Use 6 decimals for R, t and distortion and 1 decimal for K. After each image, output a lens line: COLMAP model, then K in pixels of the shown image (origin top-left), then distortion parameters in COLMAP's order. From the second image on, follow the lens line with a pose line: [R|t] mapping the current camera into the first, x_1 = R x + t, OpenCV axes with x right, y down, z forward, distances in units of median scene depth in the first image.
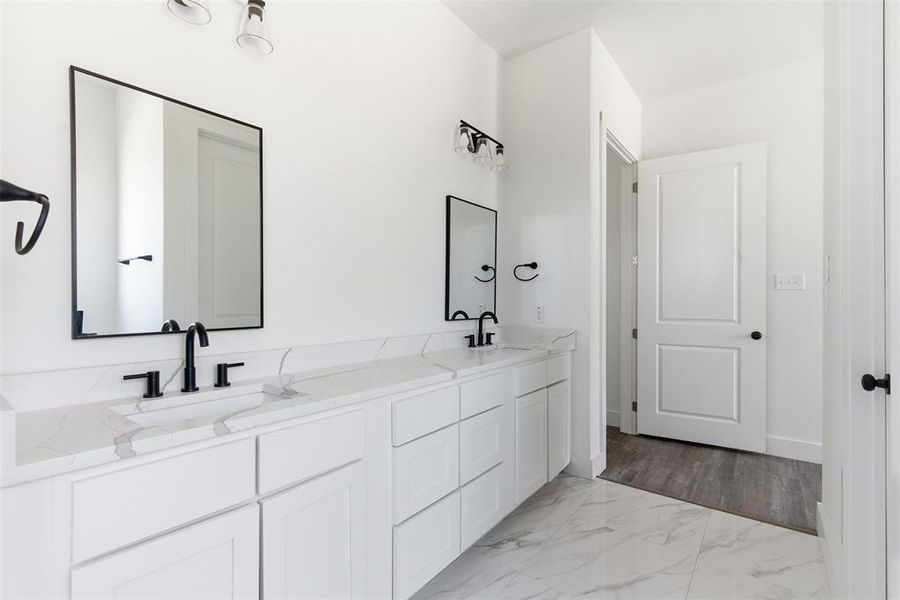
lens RADIAL K [[410.3, 0, 450.8], [0, 410.3, 298.8], [0, 0, 1]] dist [0.004953, -0.000942]
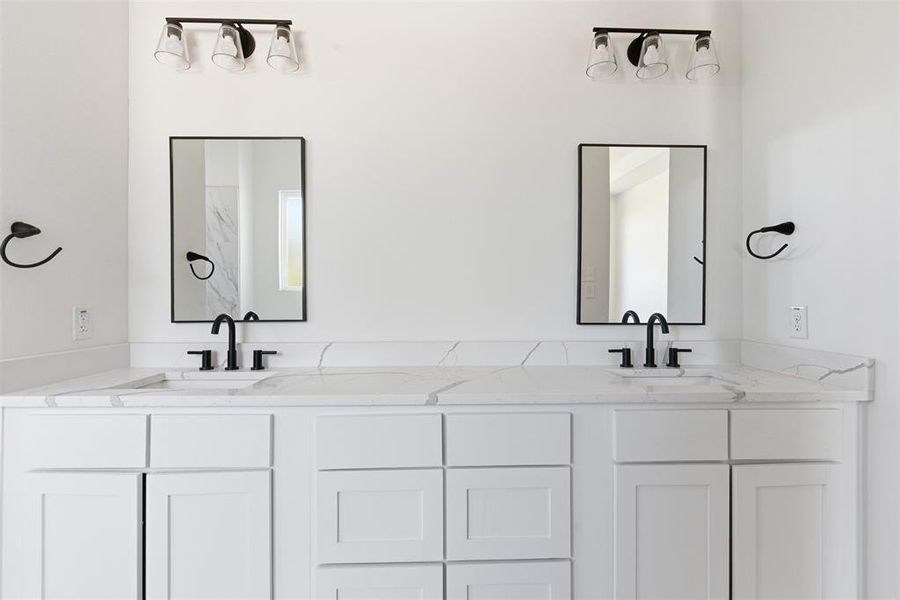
lens RADIAL K [[412.8, 0, 449.3], [0, 412.8, 296.2], [0, 0, 1]] dist [0.000273, 0.000173]
pose [[0.630790, 0.000047, -0.775954, 0.484649], [0.006980, 0.999959, 0.005734, -0.000394], [0.775922, -0.009033, 0.630764, 0.463794]]
